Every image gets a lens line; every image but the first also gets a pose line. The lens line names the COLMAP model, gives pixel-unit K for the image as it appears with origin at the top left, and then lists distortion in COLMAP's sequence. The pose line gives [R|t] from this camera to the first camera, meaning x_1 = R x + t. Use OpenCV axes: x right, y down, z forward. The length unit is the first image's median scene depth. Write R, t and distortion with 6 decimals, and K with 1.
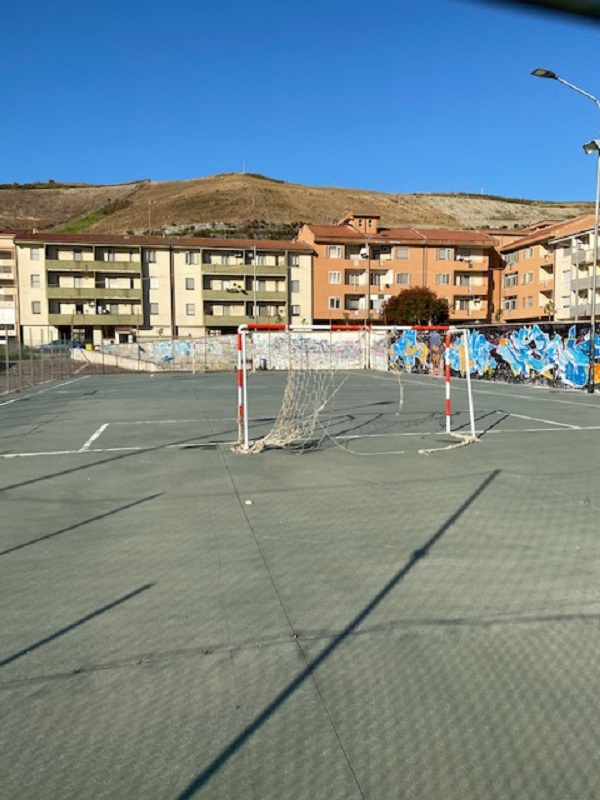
lens RADIAL K [[614.0, 0, 297.8], [0, 614.0, 403.0], [0, 0, 1]] dist [0.059780, -0.069804]
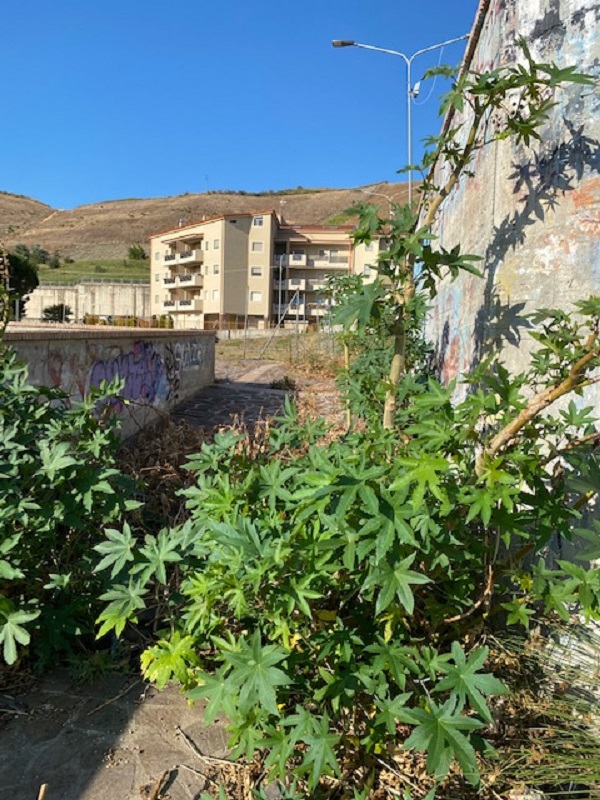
lens RADIAL K [[614.0, 0, 300.9], [0, 614.0, 402.0], [0, 0, 1]] dist [0.059780, -0.069804]
pose [[0.948597, 0.068655, -0.308950, -0.145857], [-0.069618, 0.997542, 0.007920, 0.044436], [0.308734, 0.013996, 0.951045, -0.117219]]
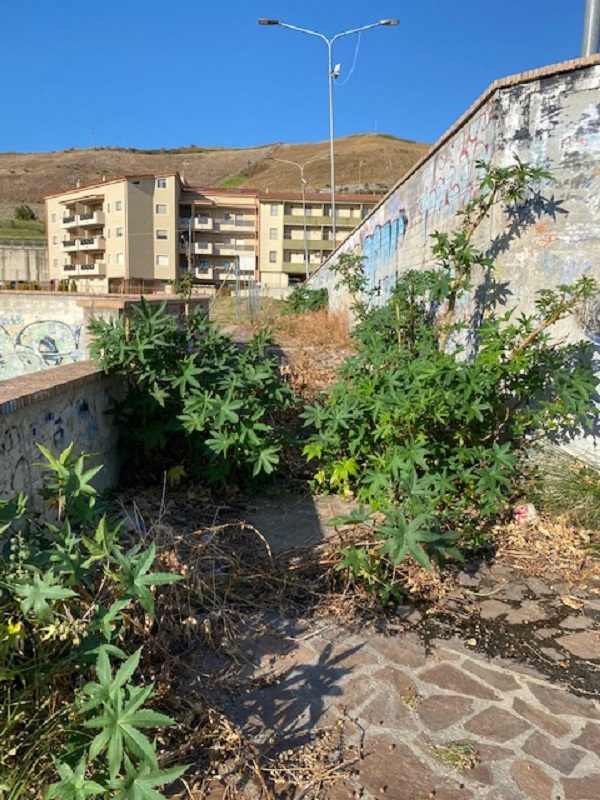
lens RADIAL K [[614.0, 0, 294.0], [0, 614.0, 401.4], [0, 0, 1]] dist [0.059780, -0.069804]
pose [[0.985676, 0.051823, -0.160493, -0.155670], [-0.043318, 0.997488, 0.056051, 0.047983], [0.162995, -0.048296, 0.985444, -0.147150]]
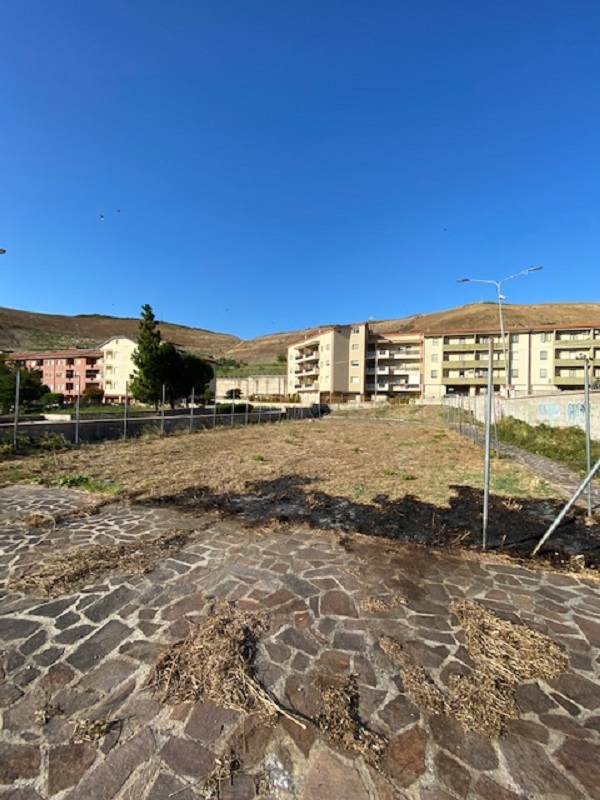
lens RADIAL K [[326.4, 0, 295.3], [0, 326.4, 401.3], [0, 0, 1]] dist [0.018025, -0.000031]
pose [[0.856120, 0.017468, -0.516482, -0.250289], [-0.070394, 0.994055, -0.083065, 0.014283], [0.511961, 0.107470, 0.852260, 0.067183]]
